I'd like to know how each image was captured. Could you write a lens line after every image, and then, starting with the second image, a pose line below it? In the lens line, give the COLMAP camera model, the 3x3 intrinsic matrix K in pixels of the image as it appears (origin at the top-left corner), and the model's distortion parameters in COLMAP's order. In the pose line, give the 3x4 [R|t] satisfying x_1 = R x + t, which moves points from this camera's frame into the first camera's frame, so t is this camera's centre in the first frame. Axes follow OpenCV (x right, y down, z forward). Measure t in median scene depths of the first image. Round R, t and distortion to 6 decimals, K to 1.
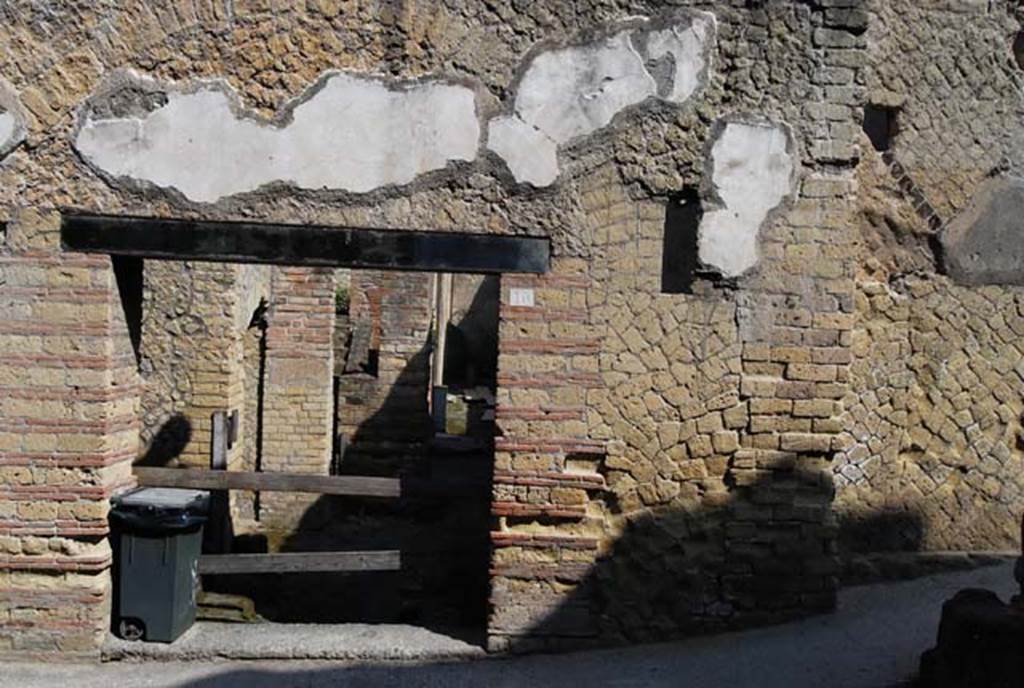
lens RADIAL K [[814.0, 0, 518.9], [0, 814.0, 357.9], [0, 0, 1]] dist [0.014101, -0.004365]
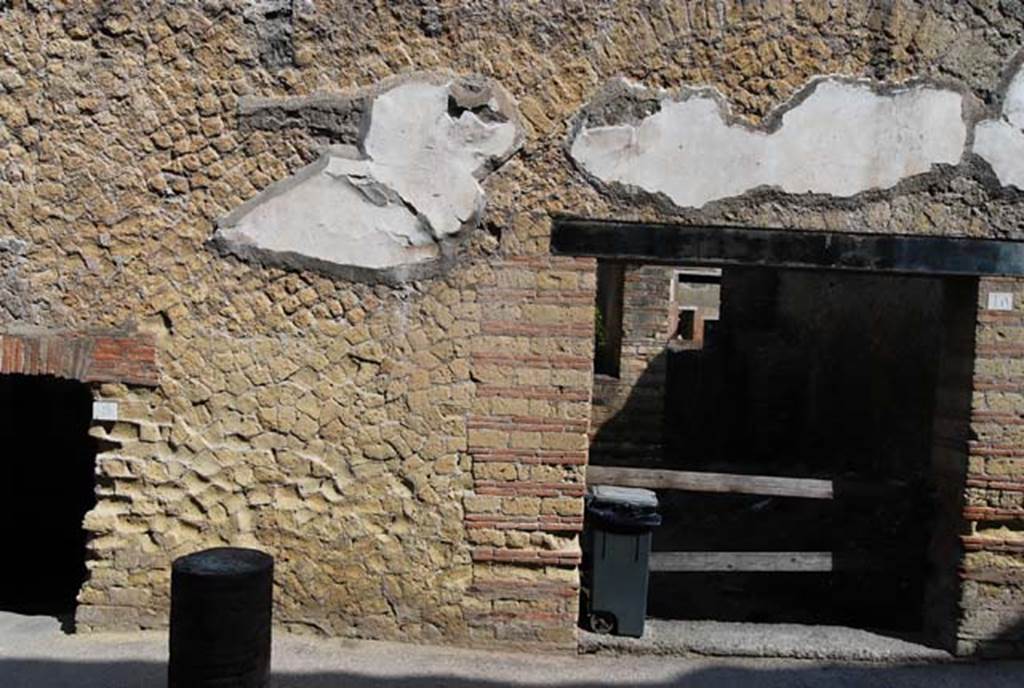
lens RADIAL K [[814.0, 0, 505.5], [0, 814.0, 357.2], [0, 0, 1]] dist [0.014101, -0.004365]
pose [[0.998647, 0.007466, -0.051454, -0.552281], [-0.007573, 0.999970, -0.001880, 0.000926], [0.051438, 0.002268, 0.998674, -0.030256]]
